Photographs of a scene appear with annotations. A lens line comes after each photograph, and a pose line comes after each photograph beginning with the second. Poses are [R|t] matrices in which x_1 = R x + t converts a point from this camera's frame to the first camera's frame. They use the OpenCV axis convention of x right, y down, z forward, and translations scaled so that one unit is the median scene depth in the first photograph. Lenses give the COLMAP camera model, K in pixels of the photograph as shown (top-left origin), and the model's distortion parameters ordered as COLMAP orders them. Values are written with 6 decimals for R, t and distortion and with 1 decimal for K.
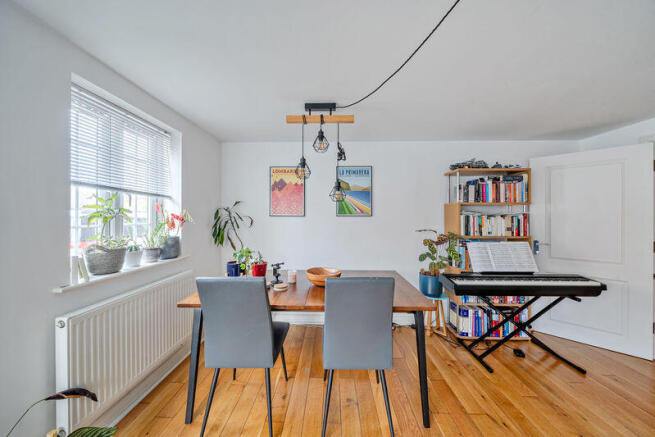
lens RADIAL K [[224.2, 0, 327.5], [0, 224.2, 218.5], [0, 0, 1]] dist [0.000756, 0.000011]
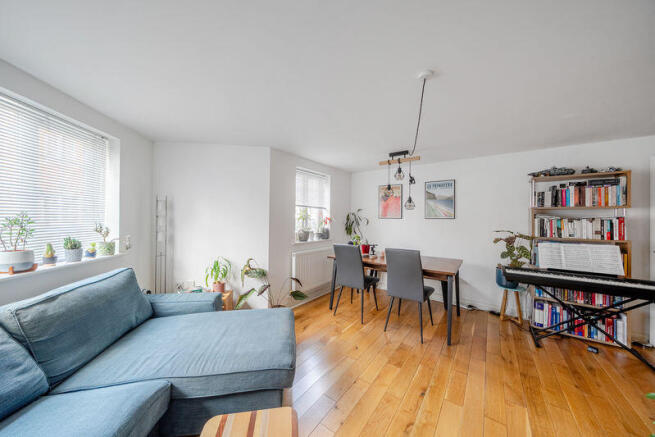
lens RADIAL K [[224.2, 0, 327.5], [0, 224.2, 218.5], [0, 0, 1]] dist [0.000756, 0.000011]
pose [[0.822024, 0.006815, -0.569413, 0.383578], [-0.011279, 0.999927, -0.004315, 0.001967], [0.569342, 0.009969, 0.822040, -0.533688]]
